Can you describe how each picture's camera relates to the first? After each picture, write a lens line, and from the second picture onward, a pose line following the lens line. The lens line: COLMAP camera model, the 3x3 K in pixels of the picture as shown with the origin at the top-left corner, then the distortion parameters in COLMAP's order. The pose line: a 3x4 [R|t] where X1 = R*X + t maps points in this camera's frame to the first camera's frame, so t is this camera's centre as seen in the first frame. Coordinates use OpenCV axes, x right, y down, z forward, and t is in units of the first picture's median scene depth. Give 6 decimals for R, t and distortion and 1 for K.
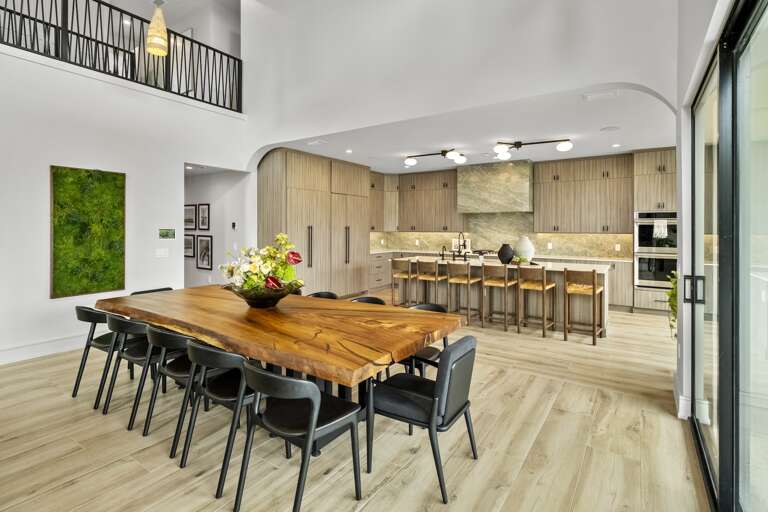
lens RADIAL K [[377.5, 0, 387.0], [0, 377.5, 230.1], [0, 0, 1]] dist [-0.003361, -0.001062]
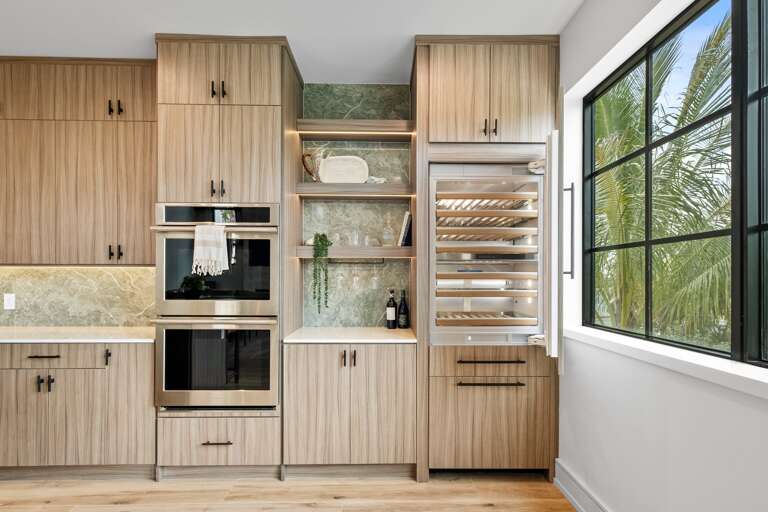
lens RADIAL K [[377.5, 0, 390.0], [0, 377.5, 275.6], [0, 0, 1]] dist [-0.003361, -0.001062]
pose [[0.815206, 0.000649, 0.579170, 0.600241], [0.000454, 0.999998, -0.001759, 0.020131], [-0.579171, 0.001696, 0.815205, 0.550152]]
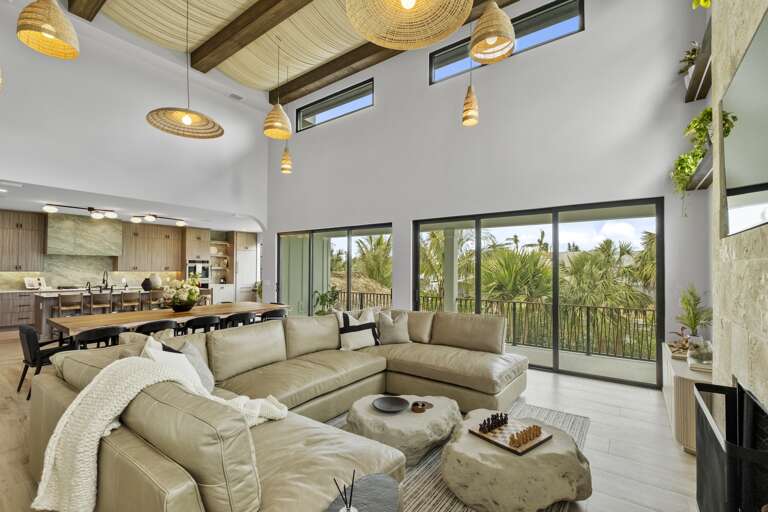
lens RADIAL K [[345.3, 0, 378.4], [0, 345.3, 263.1], [0, 0, 1]] dist [0.001426, 0.000019]
pose [[0.054620, 0.017094, 0.998361, -0.936881], [-0.000601, 0.999854, -0.017087, -0.001993], [-0.998507, 0.000333, 0.054622, -0.030671]]
